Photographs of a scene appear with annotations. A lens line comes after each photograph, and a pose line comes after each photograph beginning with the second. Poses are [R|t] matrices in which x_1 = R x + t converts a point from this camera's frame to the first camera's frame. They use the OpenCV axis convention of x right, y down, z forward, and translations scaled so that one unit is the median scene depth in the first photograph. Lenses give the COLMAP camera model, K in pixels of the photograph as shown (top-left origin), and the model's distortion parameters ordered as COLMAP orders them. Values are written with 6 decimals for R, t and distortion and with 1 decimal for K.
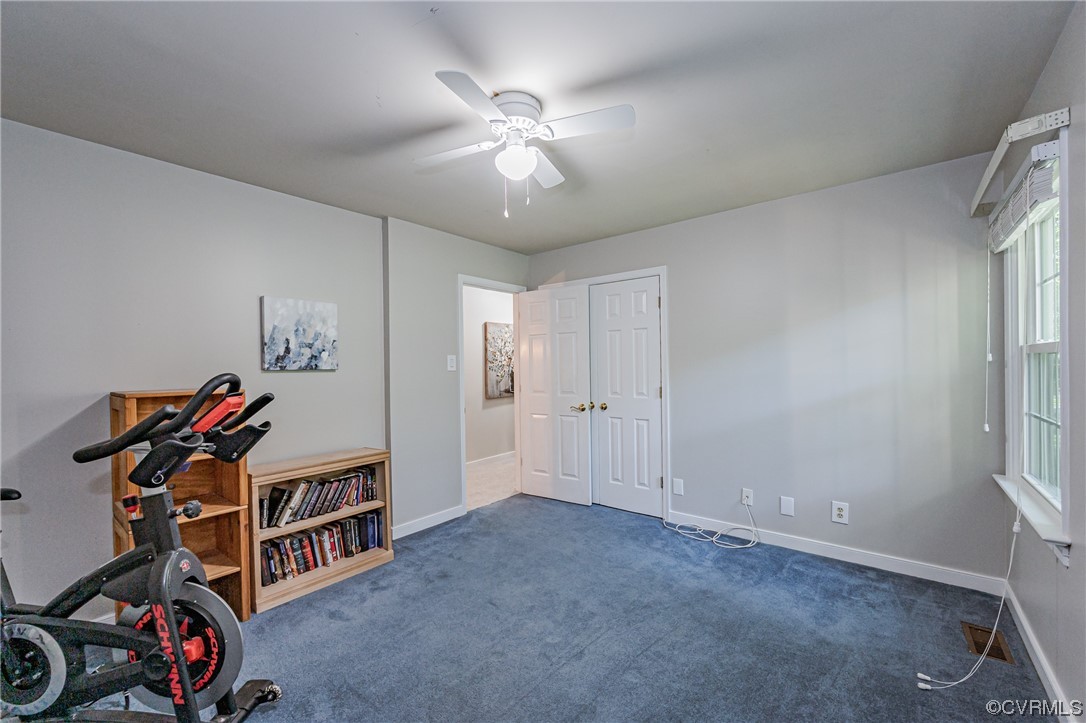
lens RADIAL K [[440.6, 0, 544.1], [0, 440.6, 359.3], [0, 0, 1]] dist [-0.000005, -0.000338]
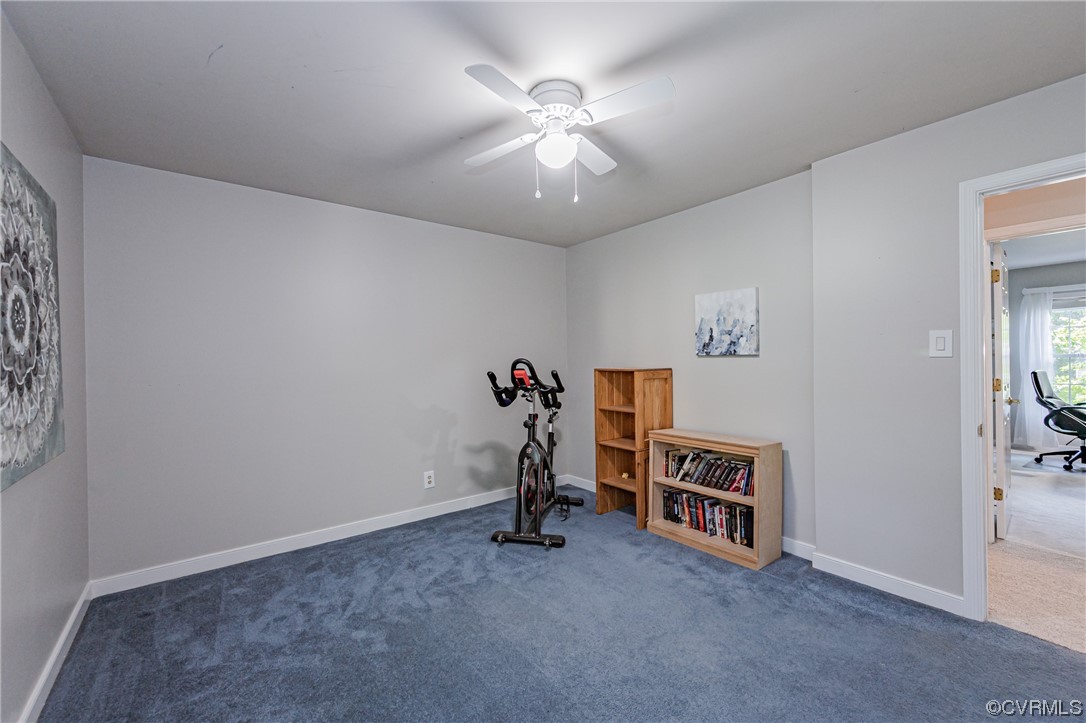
lens RADIAL K [[440.6, 0, 544.1], [0, 440.6, 359.3], [0, 0, 1]] dist [-0.000005, -0.000338]
pose [[-0.224079, 0.012292, -0.974493, 0.624750], [0.026980, 0.999615, 0.006405, 0.015133], [0.974197, -0.024857, -0.224324, 0.816411]]
